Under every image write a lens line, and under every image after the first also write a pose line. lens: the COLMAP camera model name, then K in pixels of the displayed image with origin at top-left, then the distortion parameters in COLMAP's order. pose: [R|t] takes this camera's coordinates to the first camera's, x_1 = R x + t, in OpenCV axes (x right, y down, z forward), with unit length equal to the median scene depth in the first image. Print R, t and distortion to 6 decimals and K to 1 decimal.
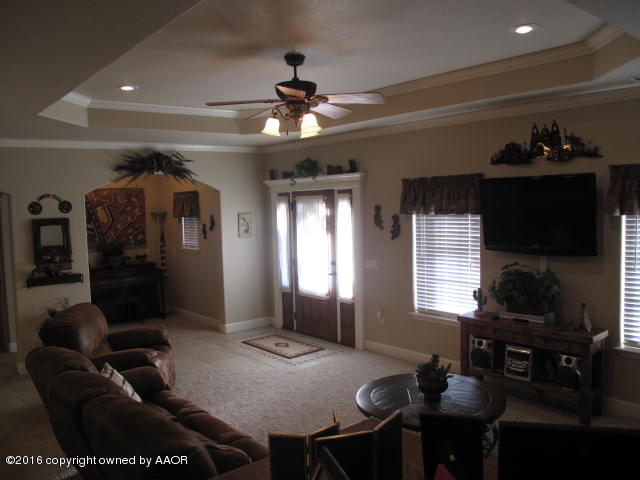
lens RADIAL K [[533.7, 0, 320.0], [0, 533.7, 240.0], [0, 0, 1]] dist [-0.153246, 0.107047]
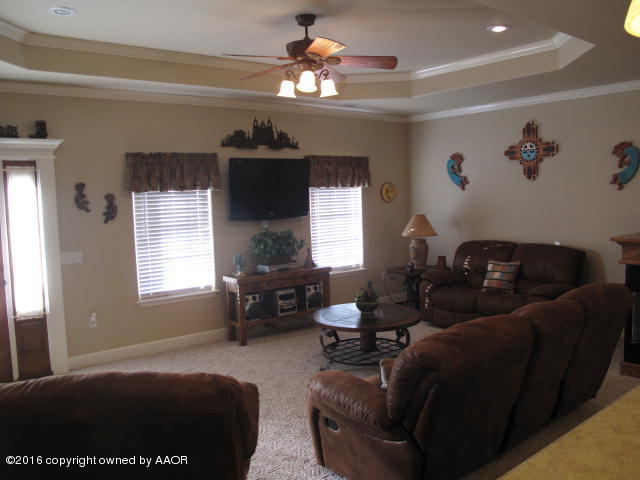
lens RADIAL K [[533.7, 0, 320.0], [0, 533.7, 240.0], [0, 0, 1]] dist [-0.153246, 0.107047]
pose [[0.001202, -0.082800, 0.996565, -0.760727], [0.076881, 0.993624, 0.082463, -0.018109], [-0.997040, 0.076518, 0.007560, 0.722215]]
